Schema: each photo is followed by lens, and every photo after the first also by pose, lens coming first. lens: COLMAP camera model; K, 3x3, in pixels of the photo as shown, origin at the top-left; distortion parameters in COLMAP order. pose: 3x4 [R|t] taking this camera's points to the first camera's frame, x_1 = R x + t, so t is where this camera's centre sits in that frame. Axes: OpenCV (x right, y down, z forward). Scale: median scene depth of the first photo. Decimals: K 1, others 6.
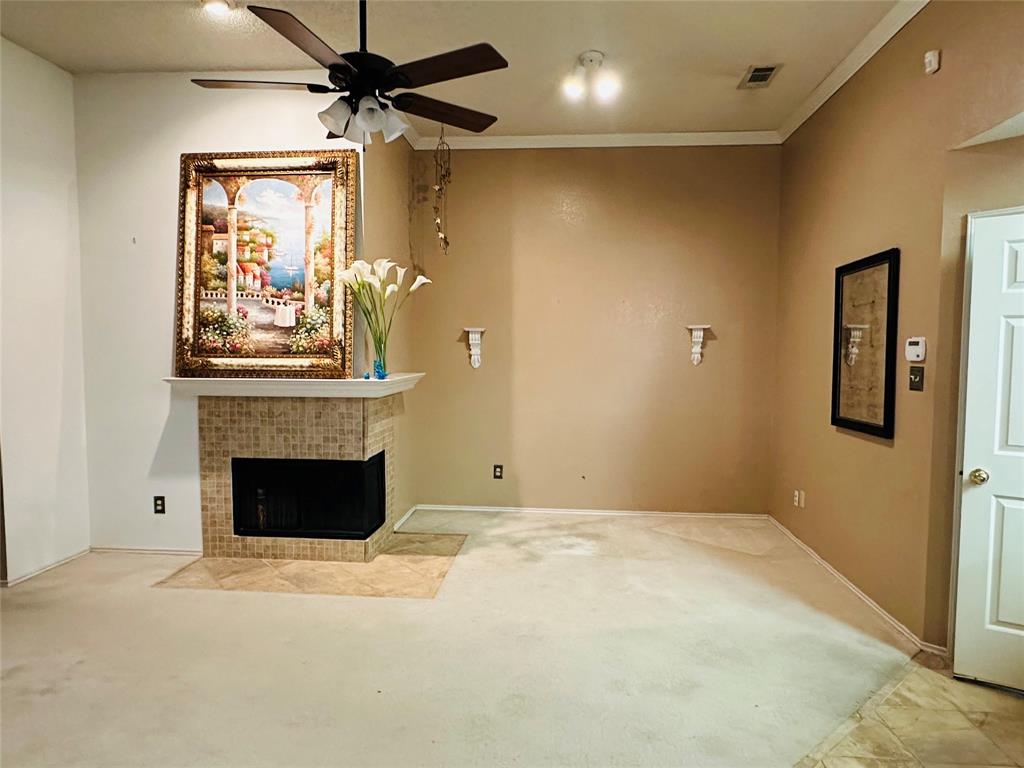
lens RADIAL K [[633.3, 0, 512.0], [0, 633.3, 384.0], [0, 0, 1]] dist [0.001771, 0.000642]
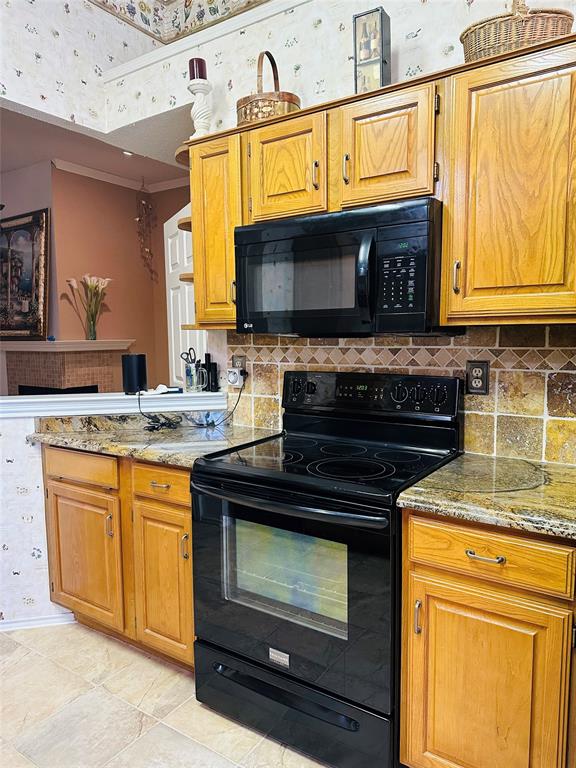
lens RADIAL K [[543.5, 0, 288.0], [0, 543.5, 384.0], [0, 0, 1]] dist [0.003525, 0.000160]
pose [[0.870760, 0.034897, -0.490468, 1.050339], [-0.014918, 0.998894, 0.044588, 0.032611], [0.491481, -0.031509, 0.870318, 0.014222]]
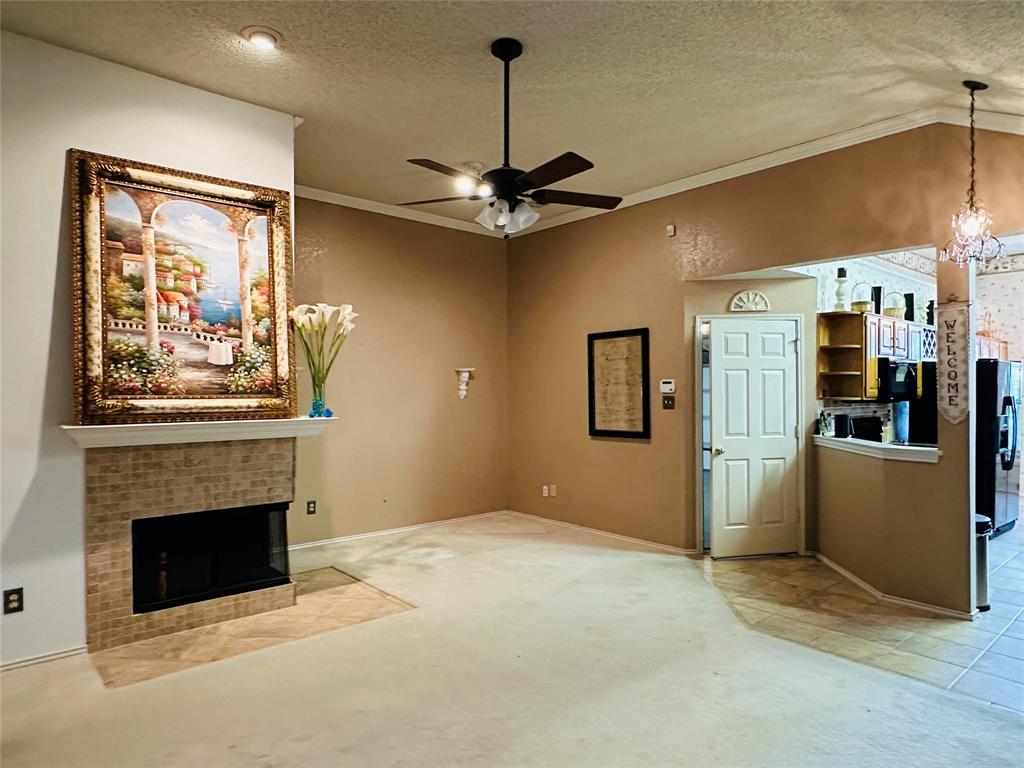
lens RADIAL K [[633.3, 0, 512.0], [0, 633.3, 384.0], [0, 0, 1]] dist [0.001771, 0.000642]
pose [[0.697754, -0.001901, 0.716335, -0.717359], [0.045226, 0.998118, -0.041404, -0.005098], [-0.714908, 0.061286, 0.696527, 0.055648]]
